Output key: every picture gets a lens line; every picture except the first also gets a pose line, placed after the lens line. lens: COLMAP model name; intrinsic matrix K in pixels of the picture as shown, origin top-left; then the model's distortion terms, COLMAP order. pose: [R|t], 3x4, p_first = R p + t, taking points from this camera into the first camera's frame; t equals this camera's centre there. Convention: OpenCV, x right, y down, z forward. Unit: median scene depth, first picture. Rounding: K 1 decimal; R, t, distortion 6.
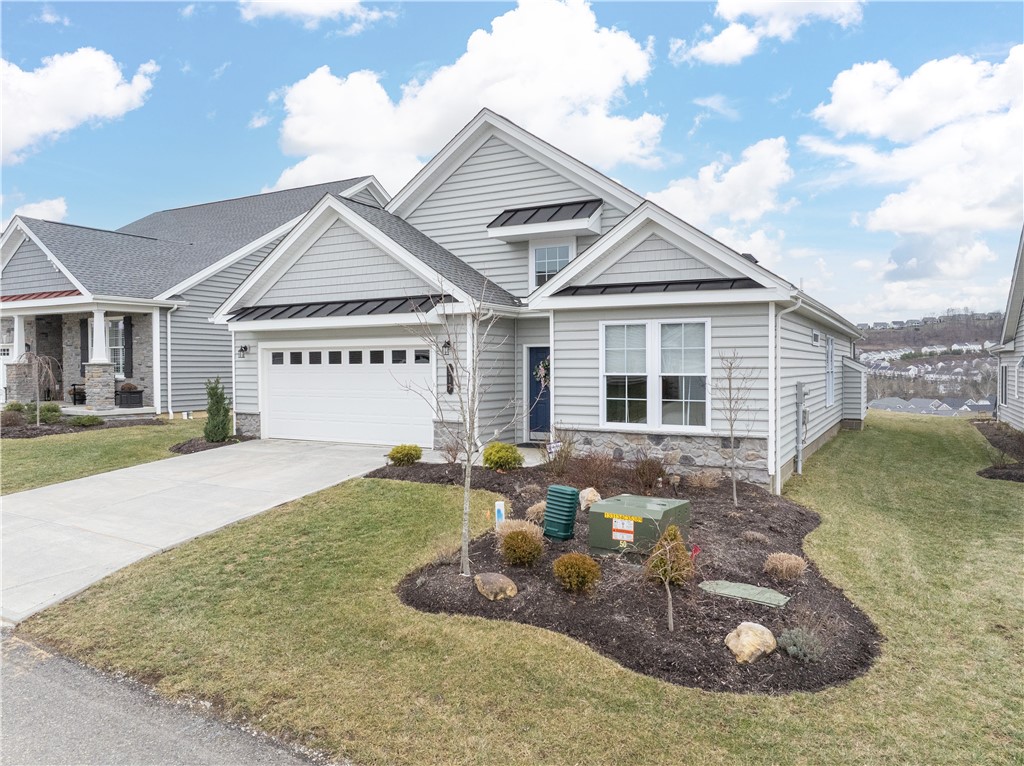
lens RADIAL K [[726.7, 0, 516.7], [0, 726.7, 381.2], [0, 0, 1]] dist [-0.042247, 0.005226]
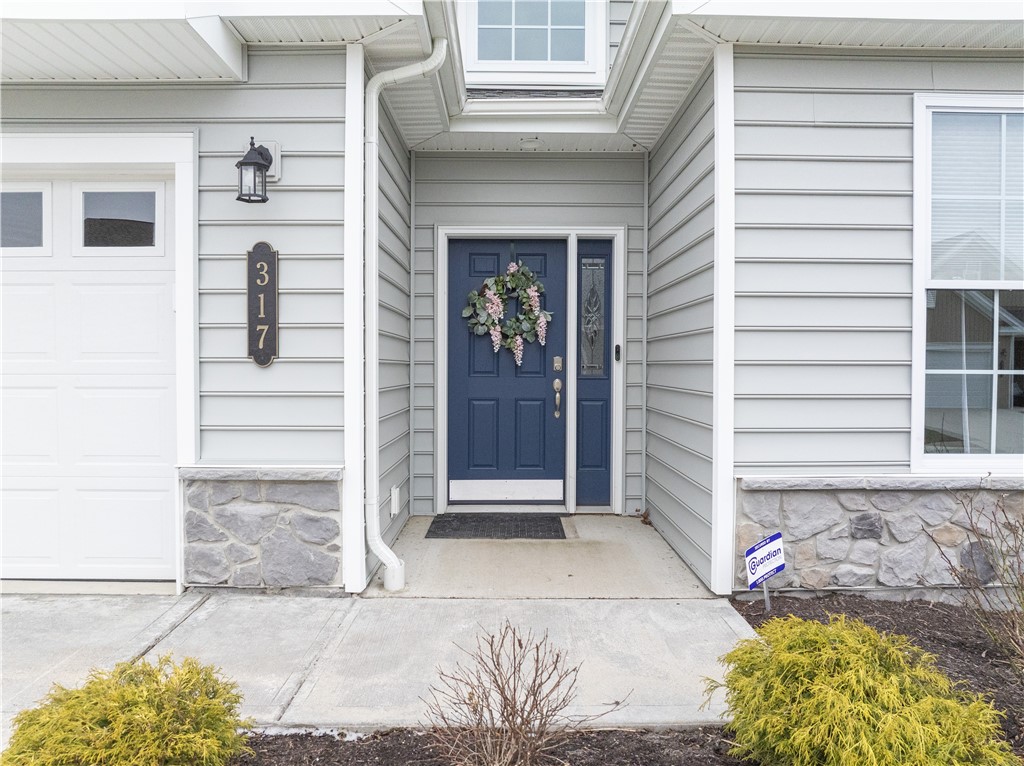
lens RADIAL K [[726.7, 0, 516.7], [0, 726.7, 381.2], [0, 0, 1]] dist [-0.042247, 0.005226]
pose [[0.870754, -0.007475, 0.491661, -0.138507], [0.006441, 0.999972, 0.003795, 0.022895], [-0.491676, -0.000137, 0.870778, 0.748341]]
